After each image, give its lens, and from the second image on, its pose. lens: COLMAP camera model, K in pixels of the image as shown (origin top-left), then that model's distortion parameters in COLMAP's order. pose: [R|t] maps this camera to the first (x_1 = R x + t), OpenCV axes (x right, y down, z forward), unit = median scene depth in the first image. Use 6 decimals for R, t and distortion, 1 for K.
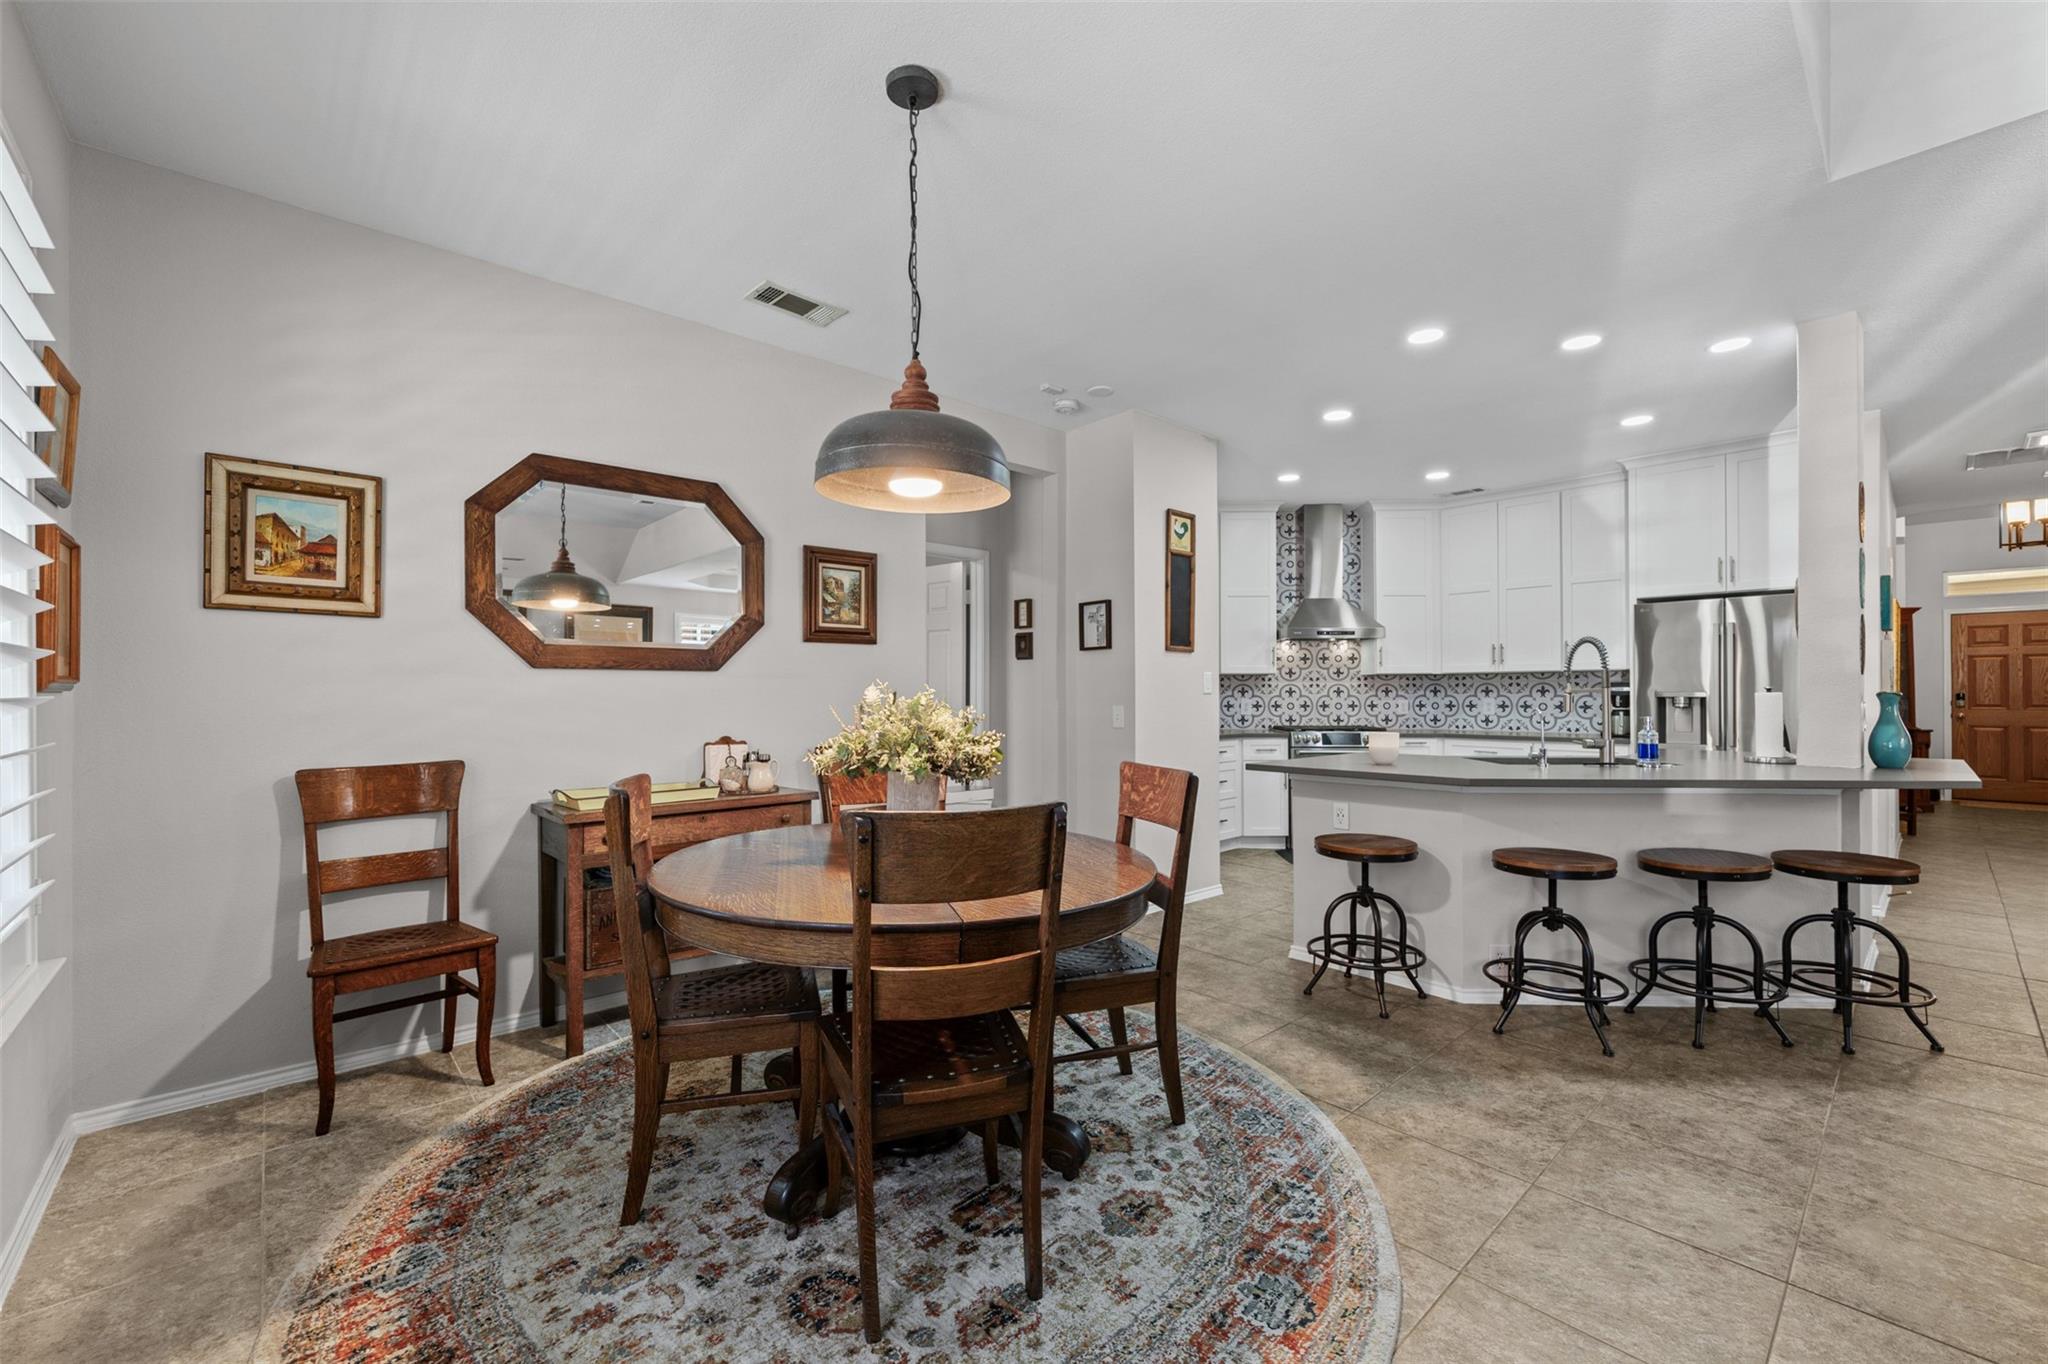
lens RADIAL K [[834.0, 0, 1032.8], [0, 834.0, 687.9], [0, 0, 1]] dist [-0.000798, -0.000004]
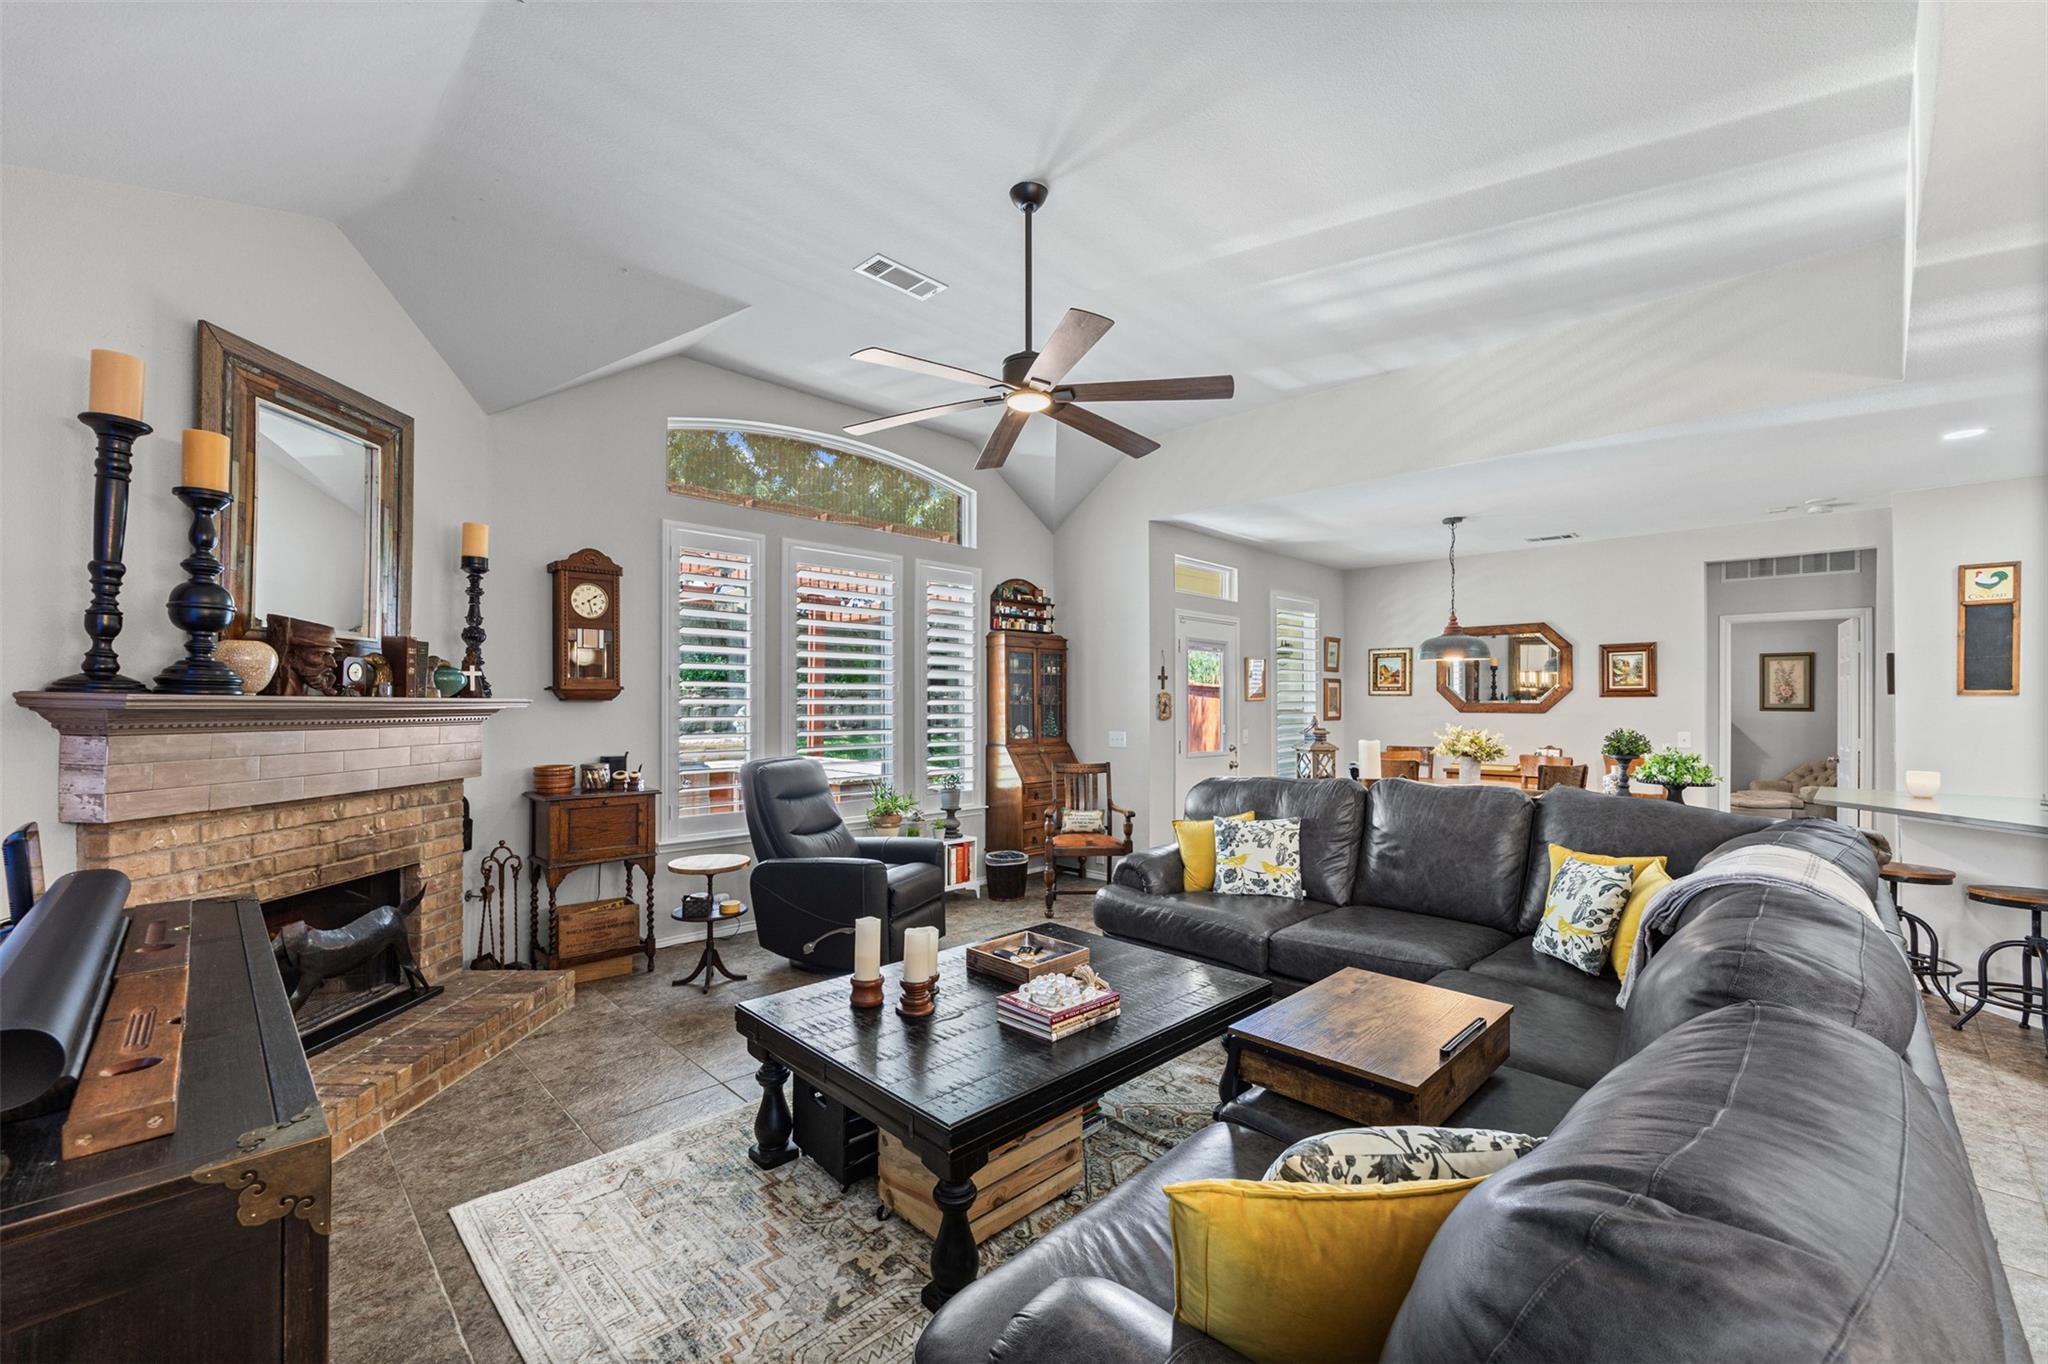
lens RADIAL K [[834.0, 0, 1032.5], [0, 834.0, 693.8], [0, 0, 1]] dist [-0.000798, -0.000004]
pose [[0.035160, -0.007976, -0.999350, 1.545735], [0.001561, 0.999967, -0.007926, -0.051216], [0.999380, -0.001281, 0.035171, -0.319353]]
